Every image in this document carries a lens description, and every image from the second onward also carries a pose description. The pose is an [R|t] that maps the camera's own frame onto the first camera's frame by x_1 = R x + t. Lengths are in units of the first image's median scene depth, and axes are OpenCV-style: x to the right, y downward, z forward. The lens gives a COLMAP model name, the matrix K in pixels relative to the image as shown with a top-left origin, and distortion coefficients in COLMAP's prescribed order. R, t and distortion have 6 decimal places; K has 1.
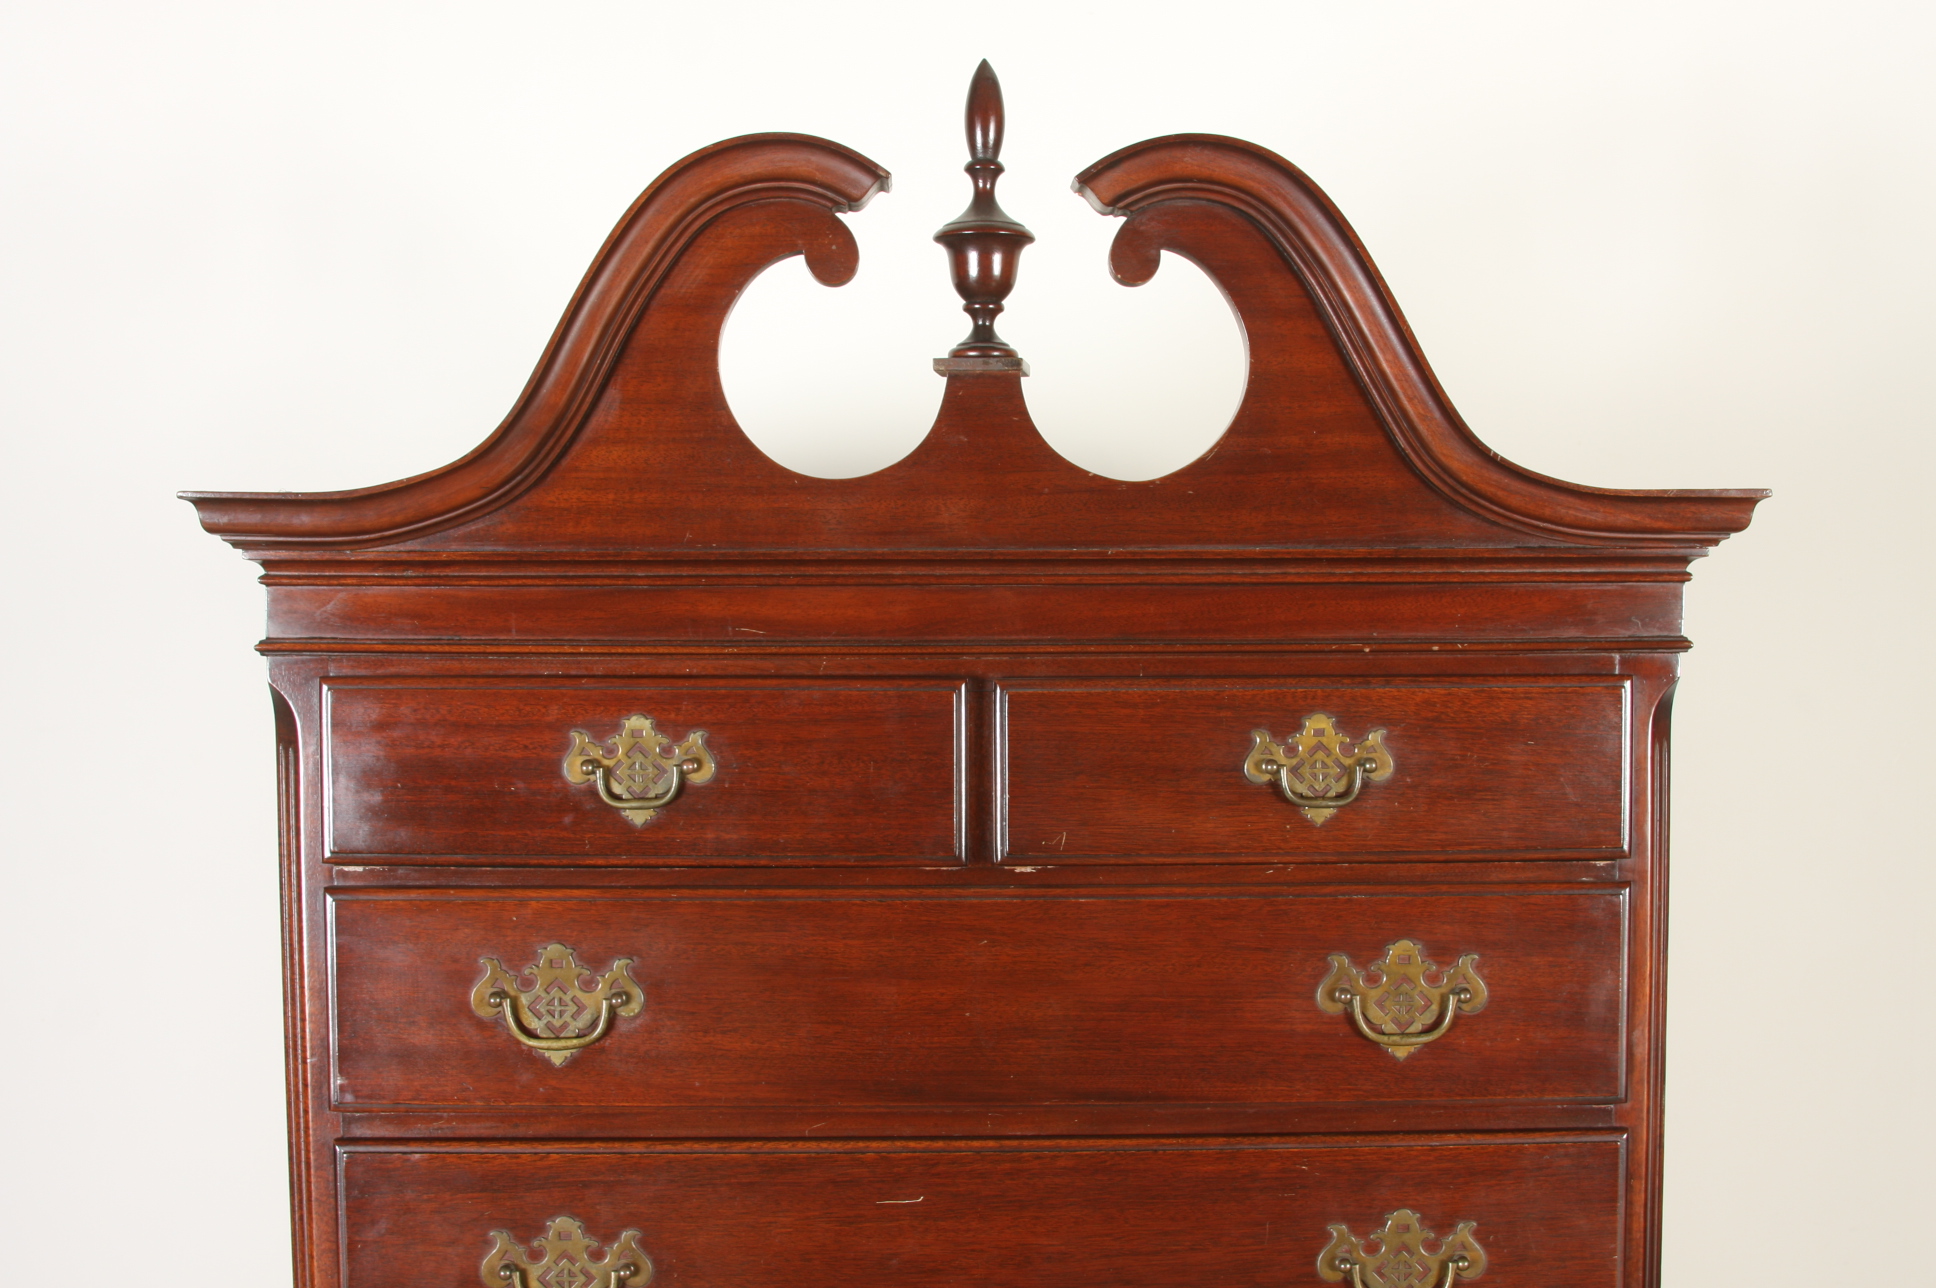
lens RADIAL K [[2455.1, 0, 976.3], [0, 2455.1, 652.1], [0, 0, 1]] dist [-0.123625, 0.000000]
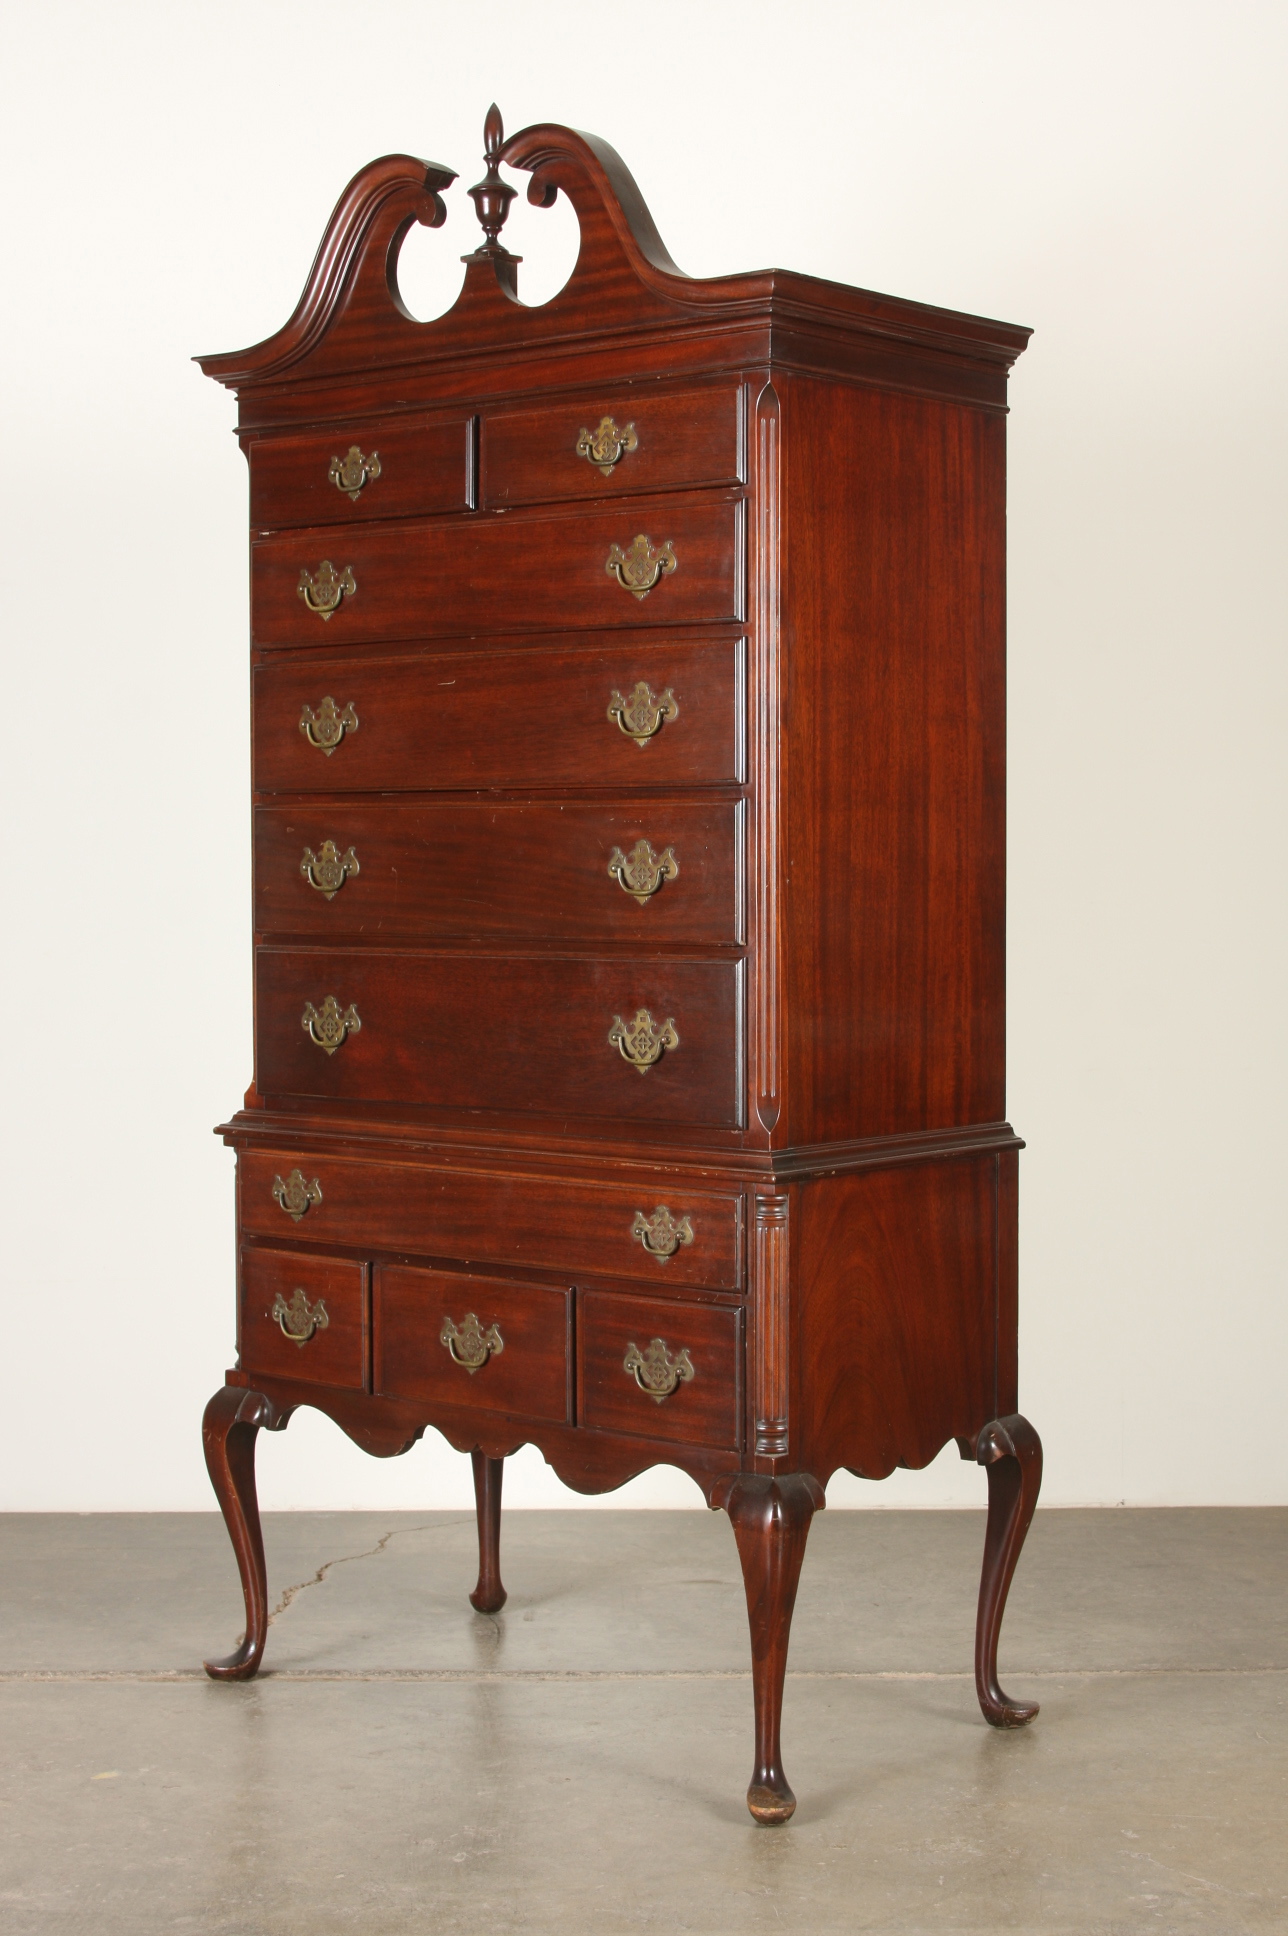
lens RADIAL K [[3171.1, 0, 641.8], [0, 3171.1, 963.3], [0, 0, 1]] dist [-0.000854, 0.000000]
pose [[0.745283, 0.023385, -0.666338, 1.814770], [-0.036970, 0.999297, -0.006280, 0.464284], [0.665722, 0.029315, 0.745623, -0.811691]]
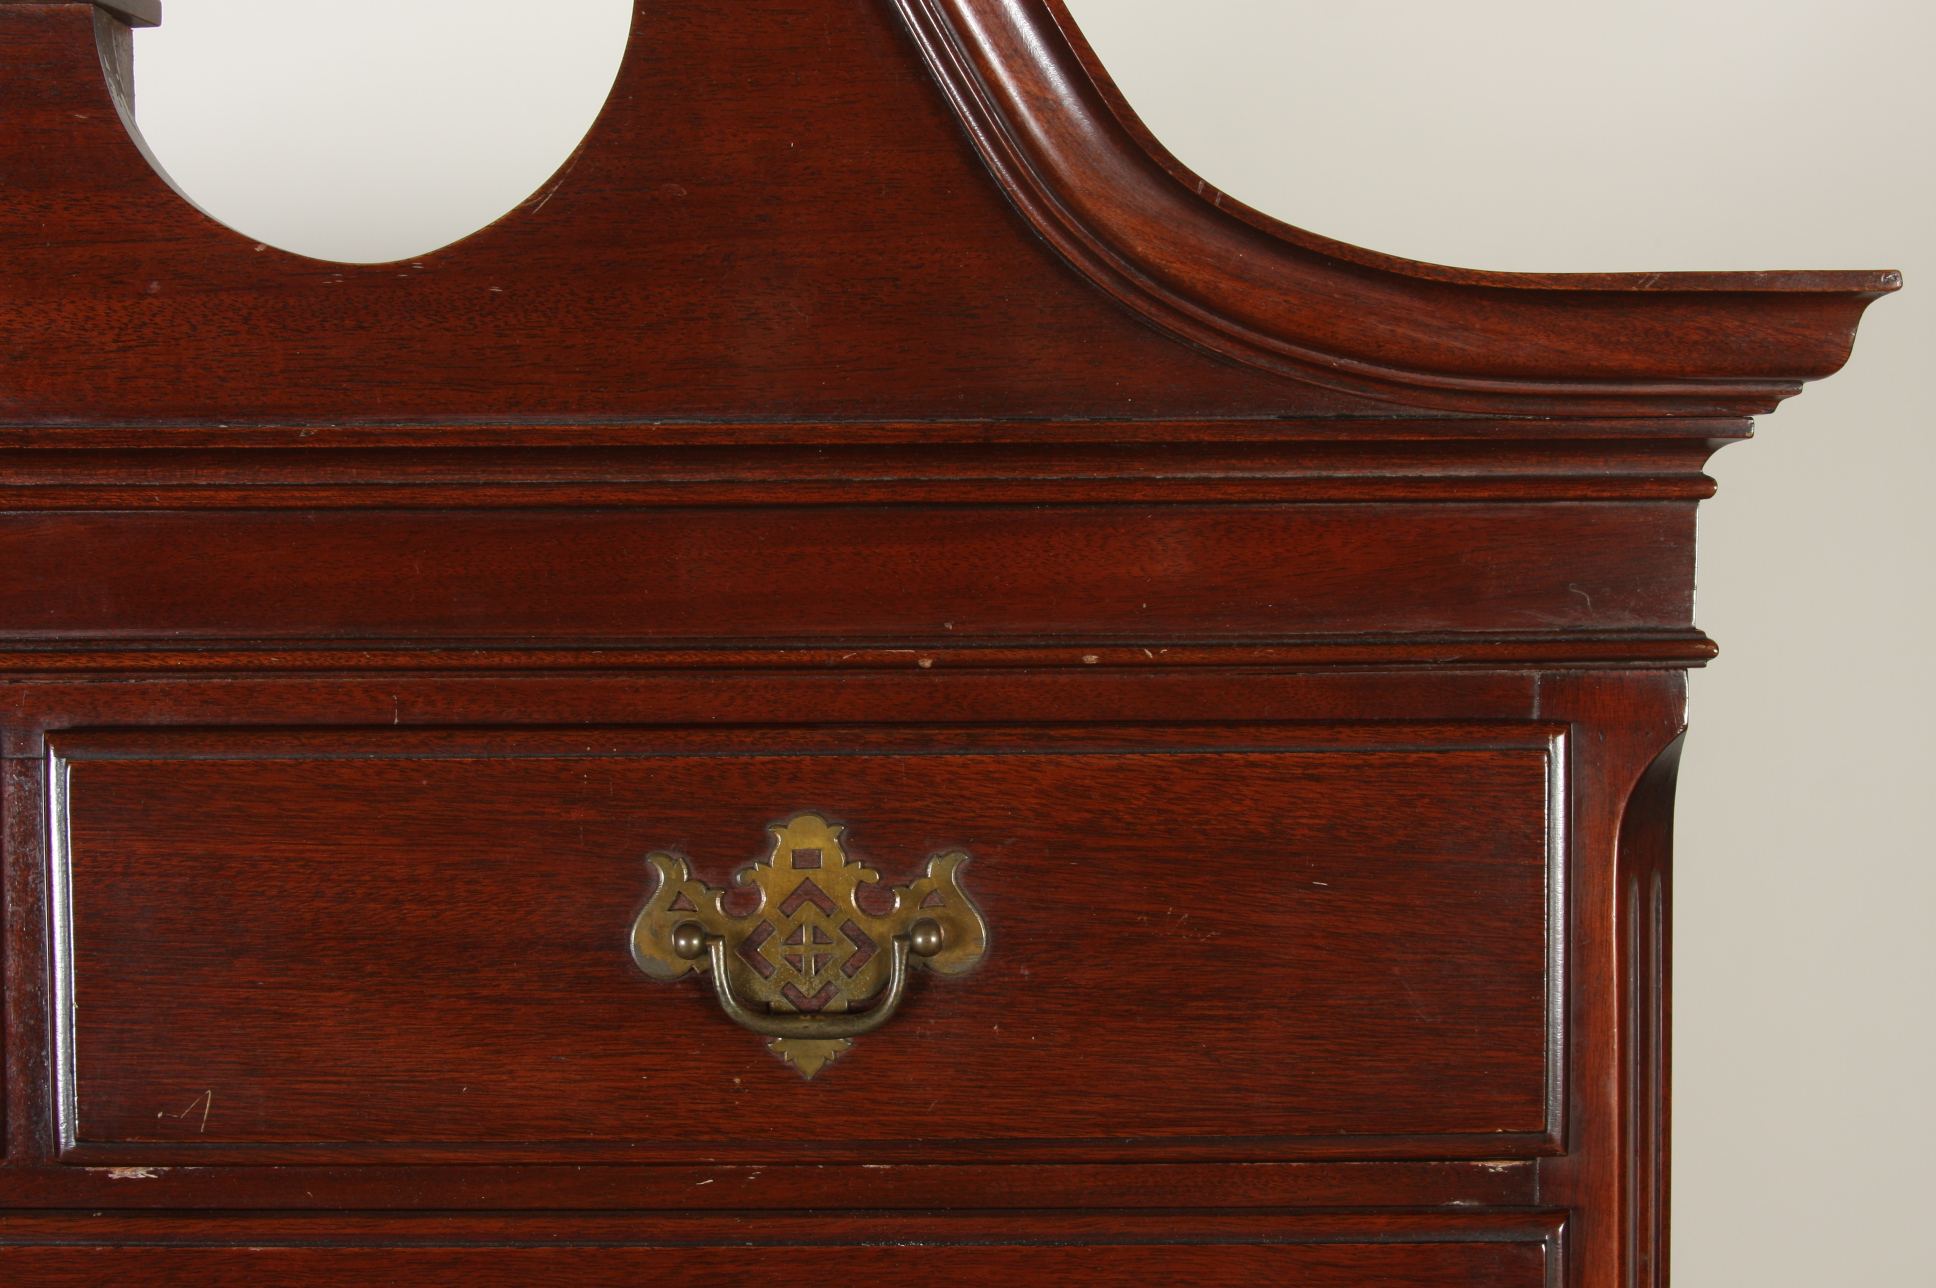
lens RADIAL K [[3249.5, 0, 970.5], [0, 3249.5, 651.6], [0, 0, 1]] dist [-0.026394, 0.000000]
pose [[0.999622, 0.000452, -0.027488, 0.183315], [0.000118, 0.999785, 0.020755, -0.014525], [0.027491, -0.020751, 0.999407, 0.442020]]
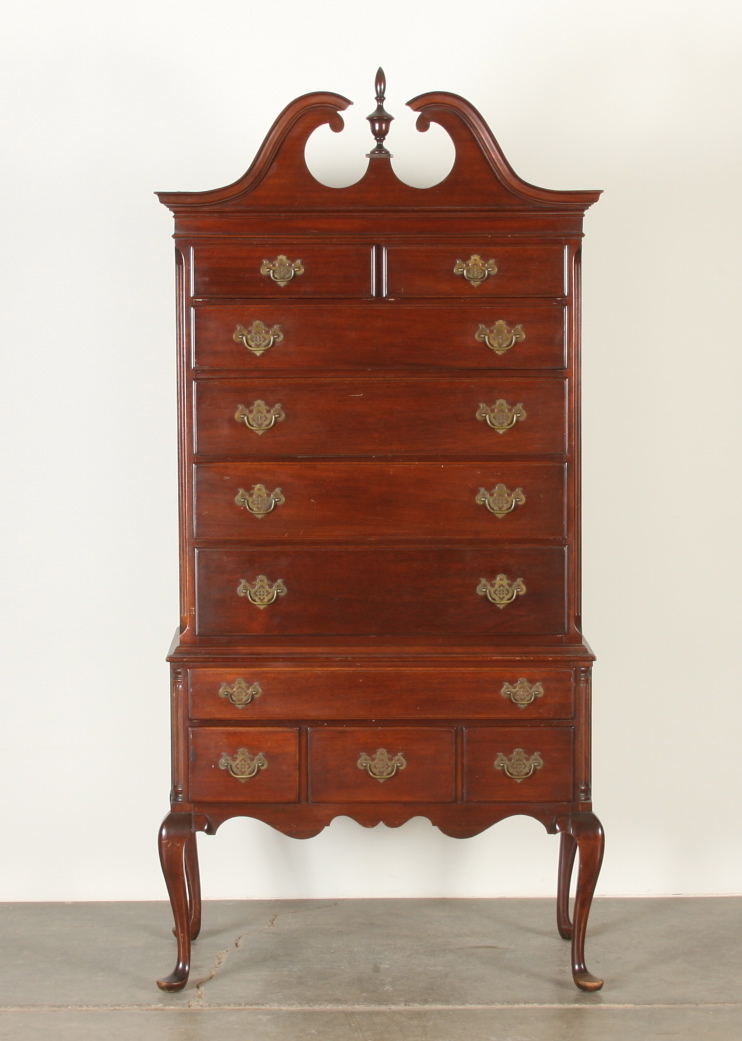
lens RADIAL K [[3789.5, 0, 363.6], [0, 3789.5, 523.0], [0, 0, 1]] dist [0.072429, 0.000000]
pose [[0.999991, -0.000311, -0.004205, 0.002530], [0.000512, 0.998860, 0.047737, 0.149418], [0.004185, -0.047739, 0.998851, -4.437415]]
